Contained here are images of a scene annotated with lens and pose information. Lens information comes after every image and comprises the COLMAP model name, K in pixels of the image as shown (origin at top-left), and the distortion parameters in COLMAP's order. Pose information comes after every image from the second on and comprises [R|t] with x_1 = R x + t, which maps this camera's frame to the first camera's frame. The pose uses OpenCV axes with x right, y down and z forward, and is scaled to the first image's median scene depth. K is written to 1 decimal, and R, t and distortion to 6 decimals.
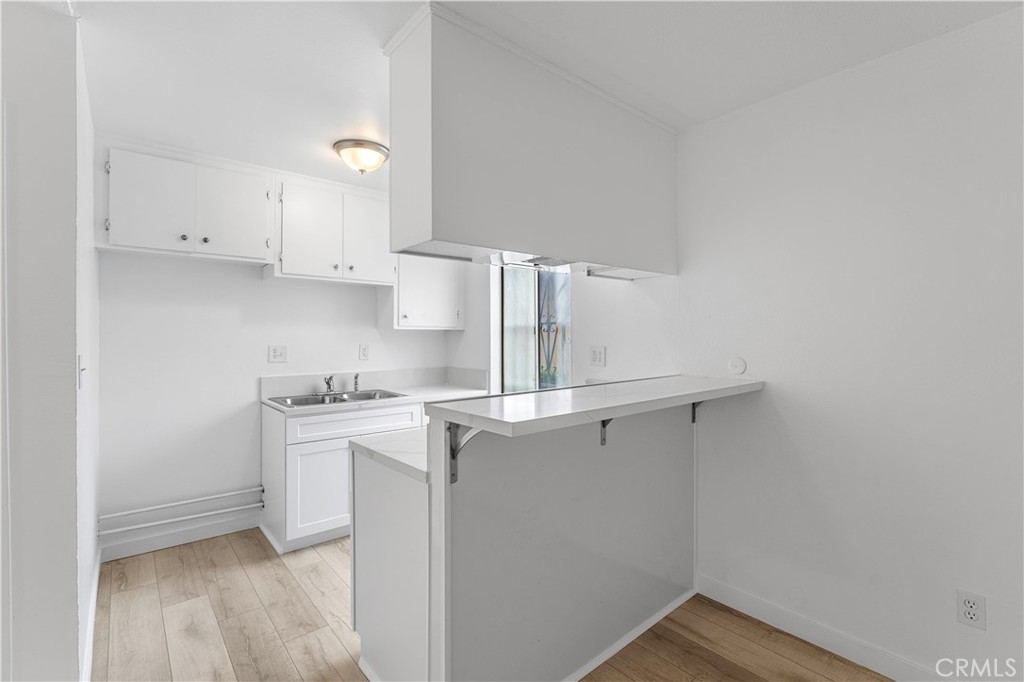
lens RADIAL K [[461.8, 0, 513.4], [0, 461.8, 328.9], [0, 0, 1]] dist [-0.008488, -0.000286]
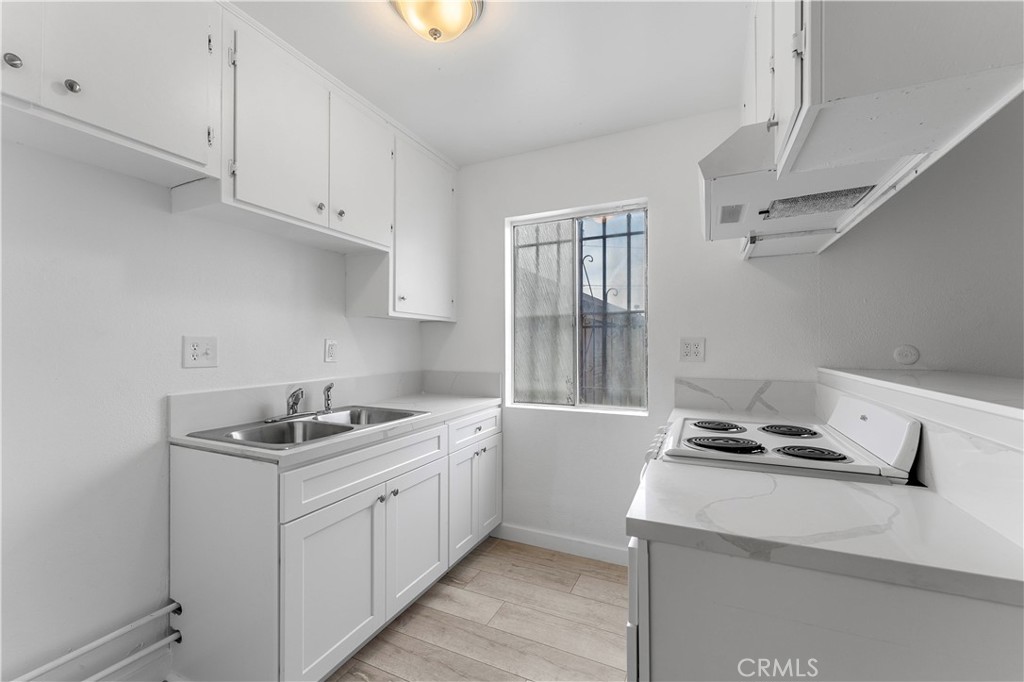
lens RADIAL K [[417.8, 0, 506.5], [0, 417.8, 339.6], [0, 0, 1]] dist [-0.001699, 0.000199]
pose [[0.914774, 0.004163, 0.403944, -0.396229], [-0.004832, 0.999988, 0.000638, 0.039069], [-0.403936, -0.002536, 0.914784, 0.414092]]
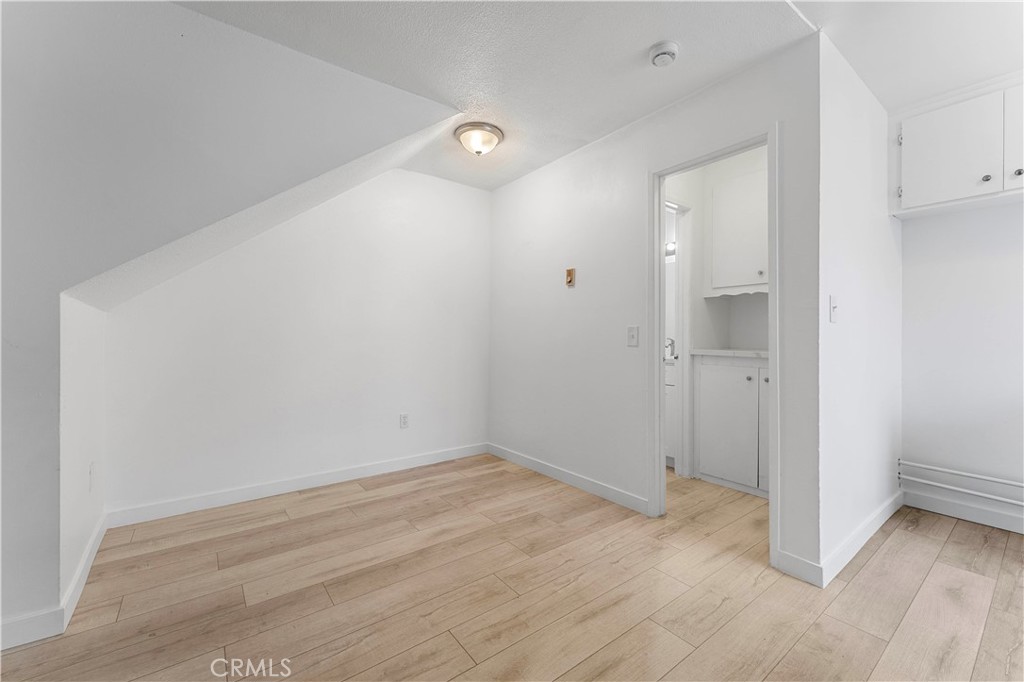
lens RADIAL K [[417.8, 0, 506.5], [0, 417.8, 339.6], [0, 0, 1]] dist [-0.001699, 0.000199]
pose [[-0.061292, 0.010655, -0.998063, 0.131514], [0.008481, 0.999912, 0.010154, 0.084256], [0.998084, -0.007842, -0.061377, 0.099227]]
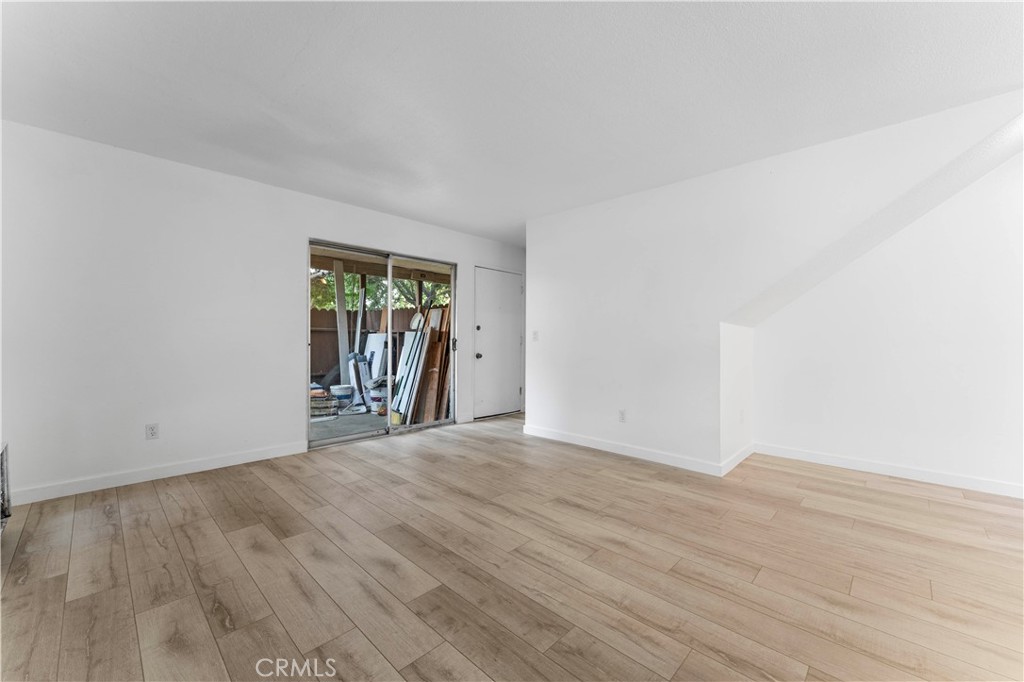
lens RADIAL K [[399.4, 0, 512.0], [0, 399.4, 341.0], [0, 0, 1]] dist [0.000712, 0.000097]
pose [[-0.995167, -0.002380, -0.098163, 0.313789], [-0.001655, 0.999971, -0.007472, 0.087000], [0.098178, -0.007273, -0.995142, 0.517502]]
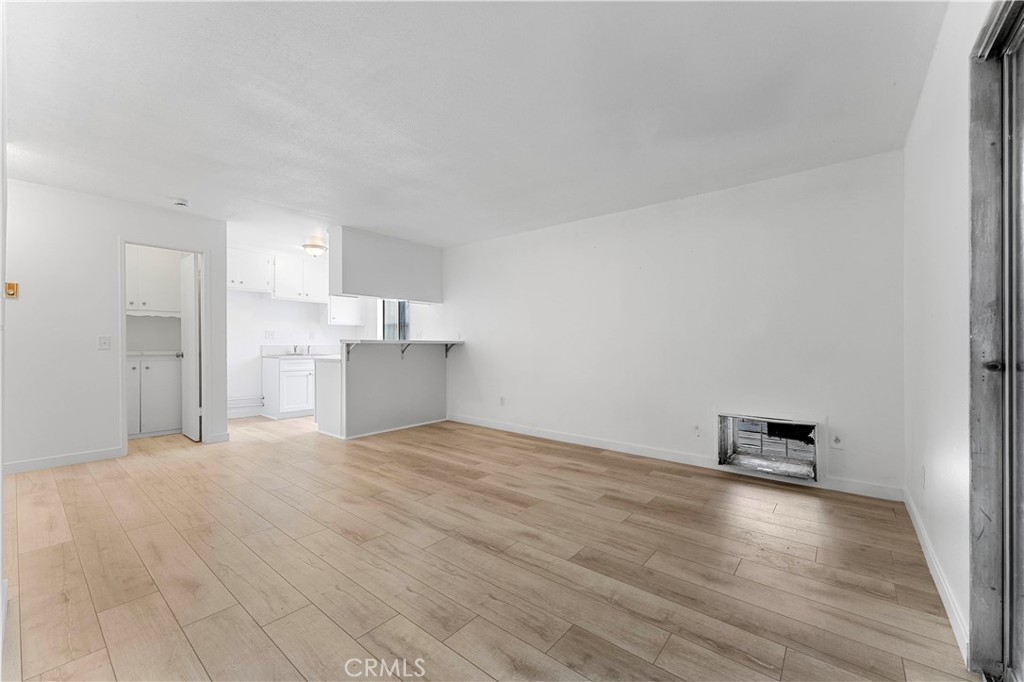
lens RADIAL K [[417.8, 0, 506.5], [0, 417.8, 339.6], [0, 0, 1]] dist [-0.001699, 0.000199]
pose [[0.986232, 0.007859, 0.165181, 0.253039], [-0.008232, 0.999965, 0.001573, 0.067171], [-0.165163, -0.002912, 0.986262, -1.114612]]
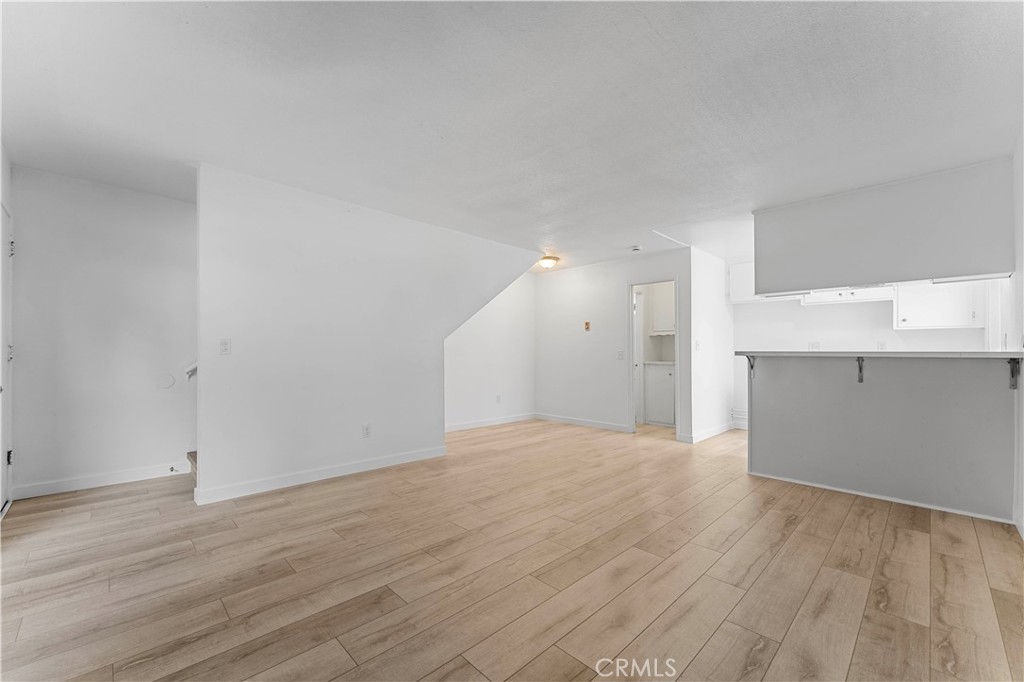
lens RADIAL K [[405.7, 0, 498.1], [0, 405.7, 345.7], [0, 0, 1]] dist [0.001829, 0.000145]
pose [[0.044489, -0.017447, -0.998858, 1.080738], [0.003952, 0.999843, -0.017288, 0.076569], [0.999002, -0.003179, 0.044551, -0.329571]]
